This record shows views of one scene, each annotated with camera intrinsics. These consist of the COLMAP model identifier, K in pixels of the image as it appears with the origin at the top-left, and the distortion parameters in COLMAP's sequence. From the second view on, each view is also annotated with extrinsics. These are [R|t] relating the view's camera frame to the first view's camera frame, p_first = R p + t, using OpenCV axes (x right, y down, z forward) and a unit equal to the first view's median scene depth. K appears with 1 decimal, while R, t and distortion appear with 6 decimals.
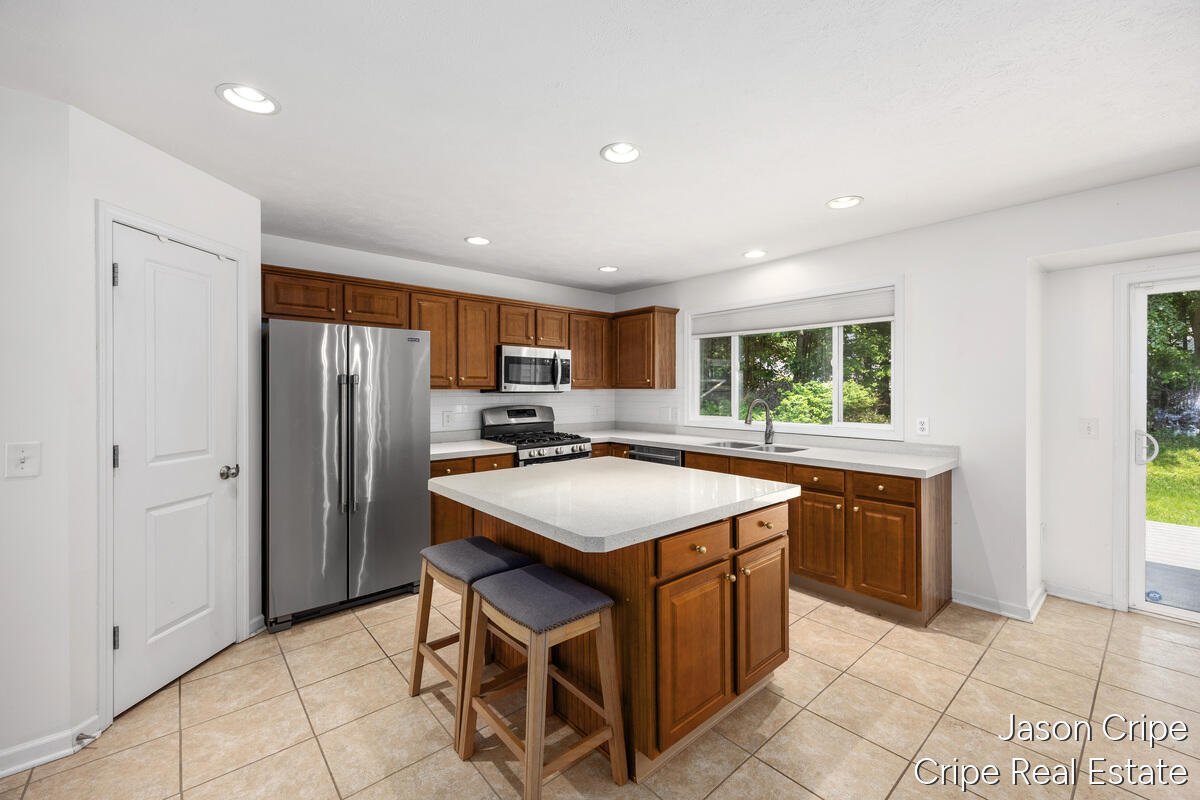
lens RADIAL K [[483.4, 0, 593.2], [0, 483.4, 390.1], [0, 0, 1]] dist [-0.000751, -0.000414]
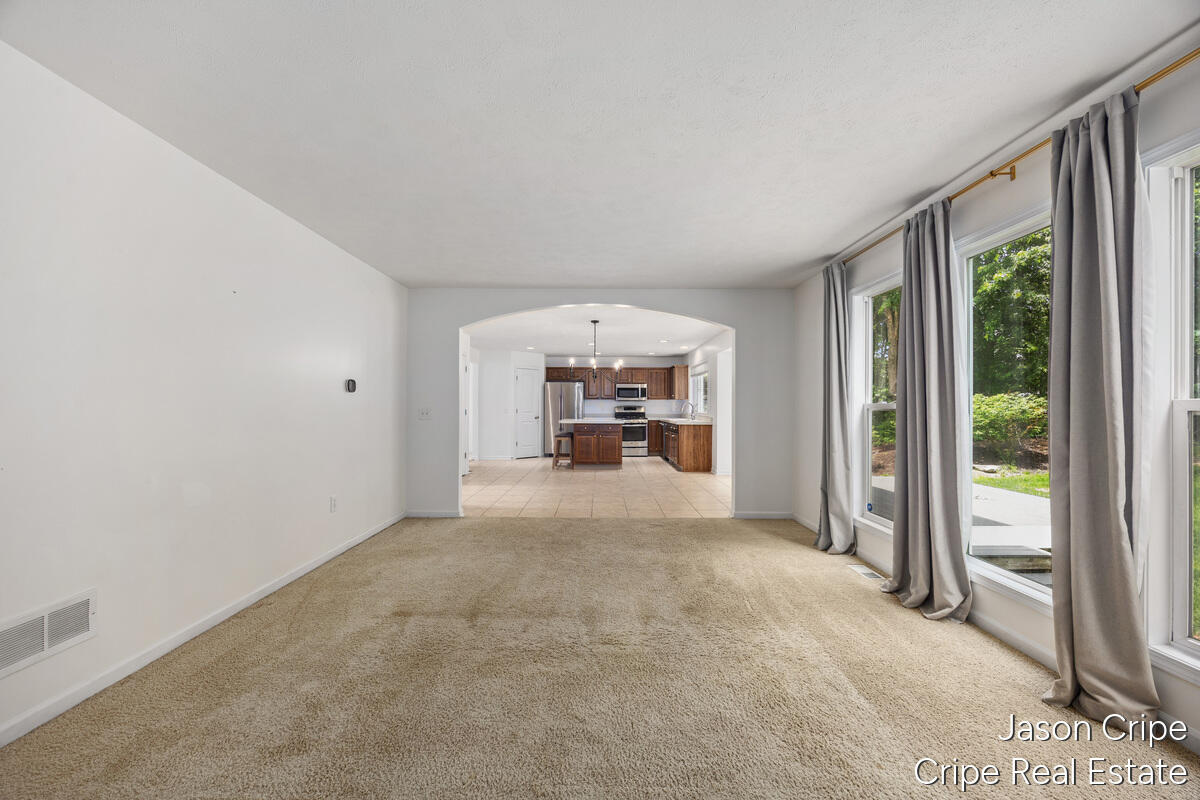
lens RADIAL K [[483.4, 0, 596.8], [0, 483.4, 404.3], [0, 0, 1]] dist [-0.000751, -0.000414]
pose [[0.769852, -0.002174, -0.638219, 1.559466], [-0.006243, 0.999921, -0.010938, 0.060166], [0.638192, 0.012405, 0.769777, -1.282421]]
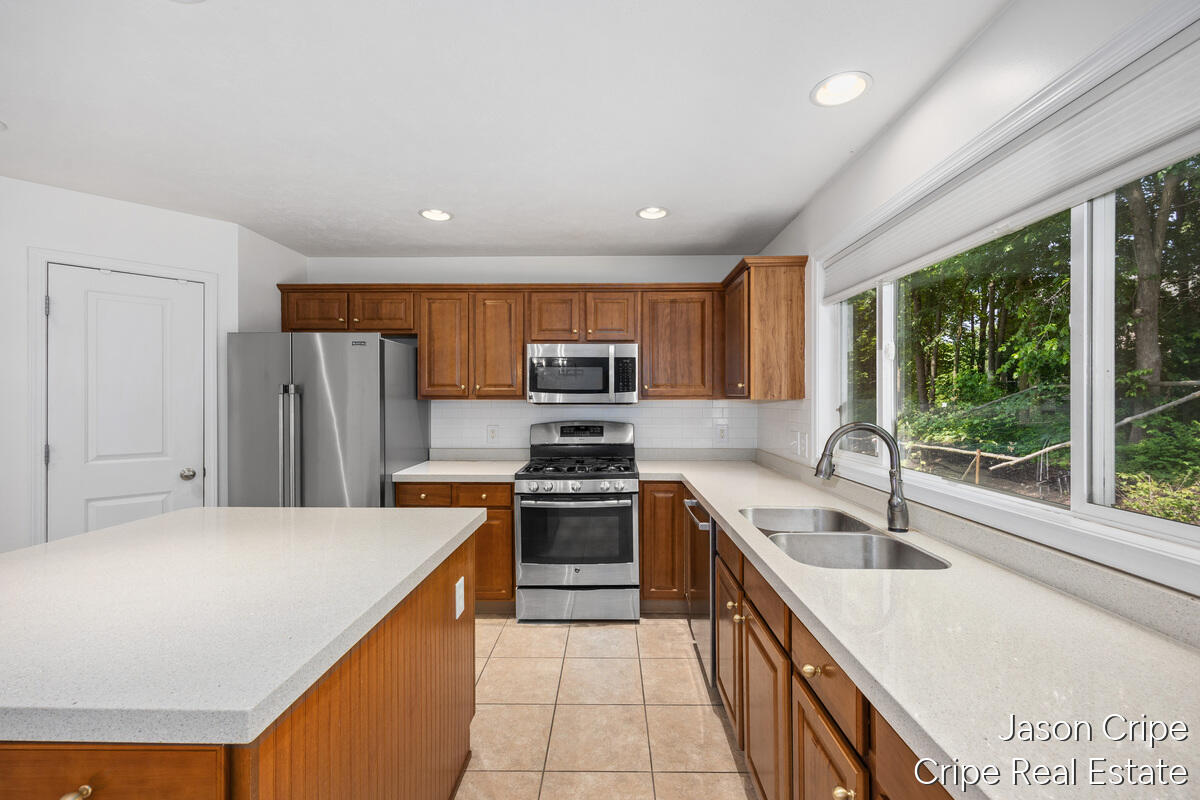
lens RADIAL K [[483.4, 0, 605.8], [0, 483.4, 394.5], [0, 0, 1]] dist [-0.000751, -0.000414]
pose [[0.747321, -0.008327, -0.664411, 0.432590], [-0.001517, 0.999897, -0.014238, 0.001197], [0.664462, 0.011648, 0.747231, 0.502738]]
